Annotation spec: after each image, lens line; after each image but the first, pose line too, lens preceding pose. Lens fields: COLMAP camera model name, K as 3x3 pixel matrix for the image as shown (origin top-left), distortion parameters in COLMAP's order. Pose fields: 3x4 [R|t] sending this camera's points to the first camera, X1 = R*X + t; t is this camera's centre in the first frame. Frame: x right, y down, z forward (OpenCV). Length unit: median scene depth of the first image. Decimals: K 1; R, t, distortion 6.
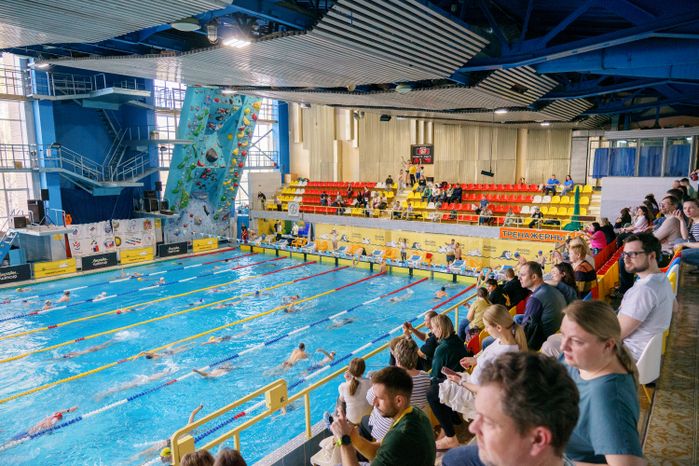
lens RADIAL K [[460.7, 0, 349.5], [0, 460.7, 233.0], [0, 0, 1]] dist [-0.022350, 0.000659]
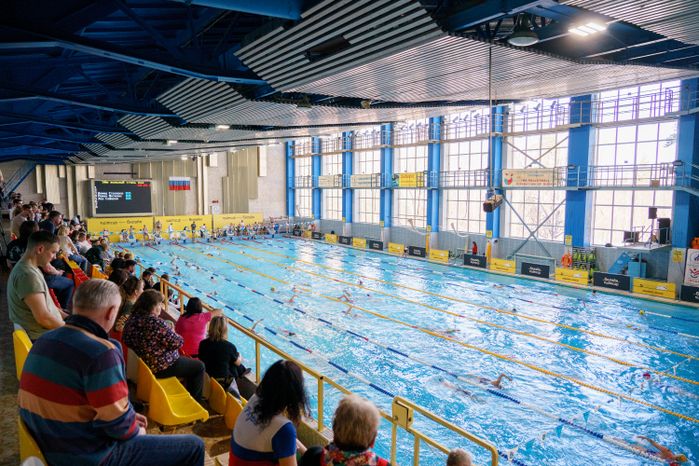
lens RADIAL K [[472.6, 0, 349.5], [0, 472.6, 233.0], [0, 0, 1]] dist [-0.006671, 0.001081]
pose [[-0.284306, 0.094335, -0.954081, 0.470824], [-0.132498, 0.981732, 0.136552, -0.087413], [0.949534, 0.165237, -0.266613, 0.610201]]
